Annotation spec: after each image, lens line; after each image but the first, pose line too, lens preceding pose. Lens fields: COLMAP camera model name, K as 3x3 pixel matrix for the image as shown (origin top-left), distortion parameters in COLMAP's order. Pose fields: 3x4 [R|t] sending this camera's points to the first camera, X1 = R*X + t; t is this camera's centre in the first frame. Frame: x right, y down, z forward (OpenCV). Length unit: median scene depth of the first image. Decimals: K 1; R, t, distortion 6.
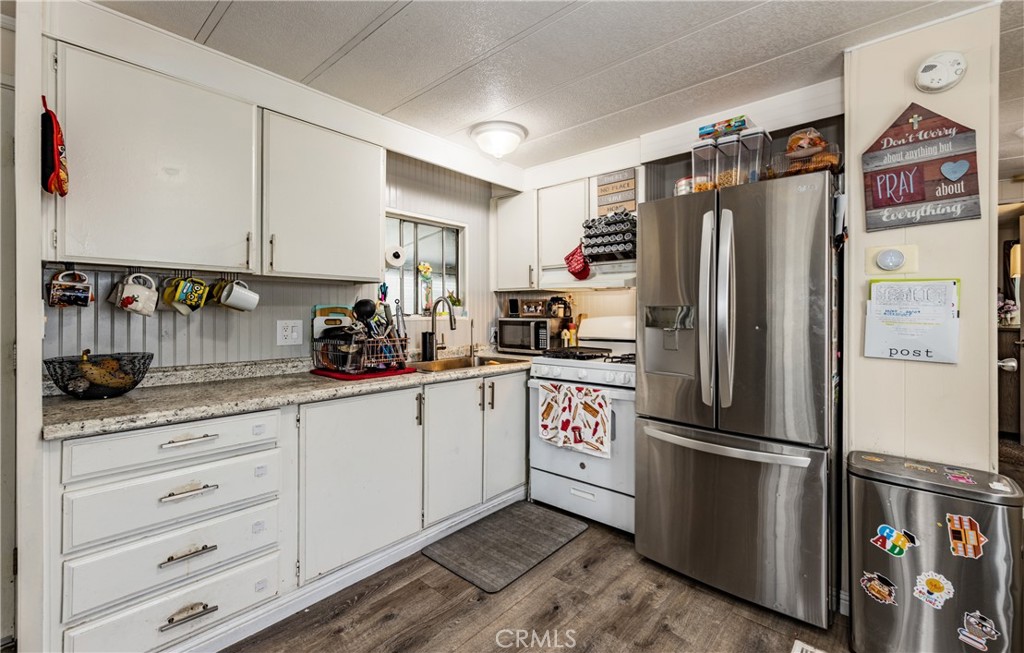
lens RADIAL K [[435.8, 0, 494.9], [0, 435.8, 311.9], [0, 0, 1]] dist [0.004092, 0.000115]
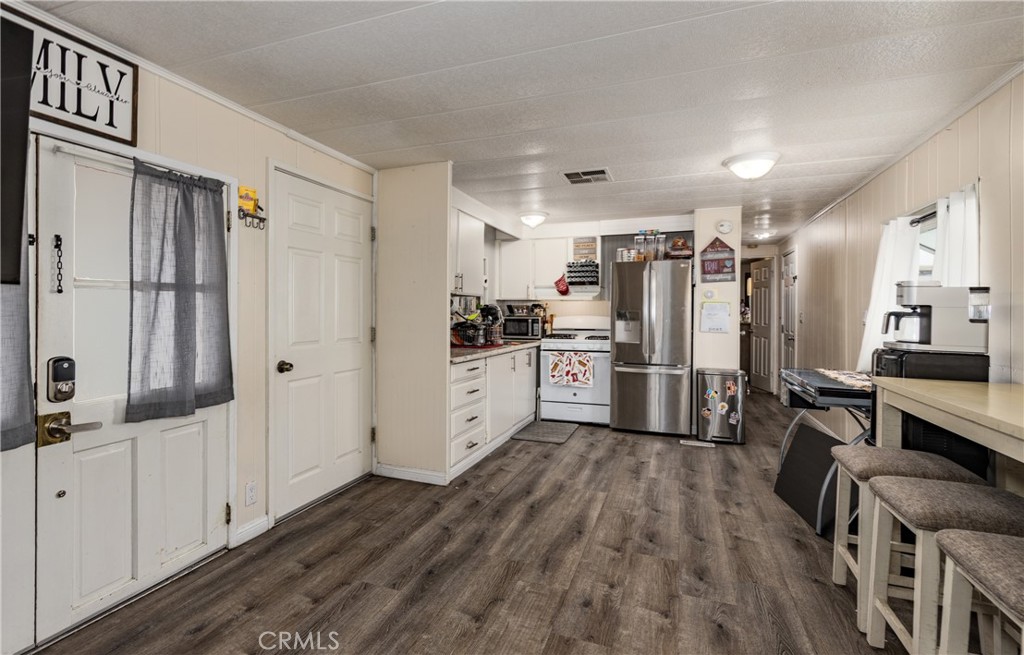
lens RADIAL K [[467.8, 0, 472.2], [0, 467.8, 315.4], [0, 0, 1]] dist [-0.000486, -0.000008]
pose [[0.946898, 0.002365, 0.321525, -0.811876], [-0.004621, 0.999970, 0.006254, -0.002260], [-0.321500, -0.007408, 0.946881, -0.724196]]
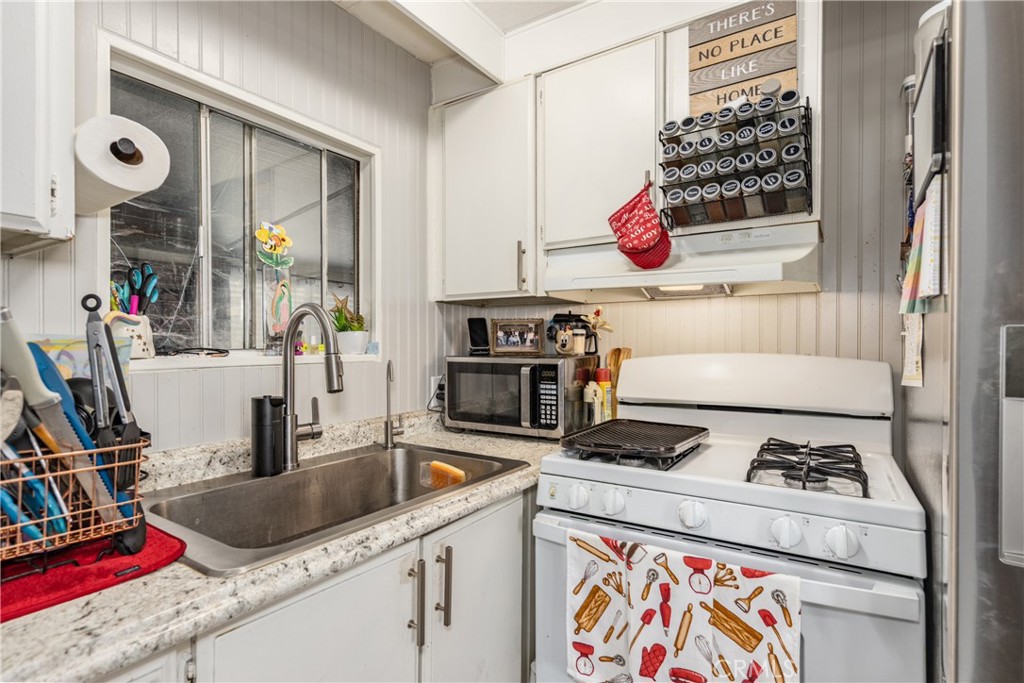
lens RADIAL K [[521.9, 0, 493.9], [0, 521.9, 345.7], [0, 0, 1]] dist [0.000571, -0.000188]
pose [[0.990111, 0.000812, 0.140280, -0.025205], [-0.001431, 0.999990, 0.004316, -0.001178], [-0.140275, -0.004474, 0.990102, 0.545075]]
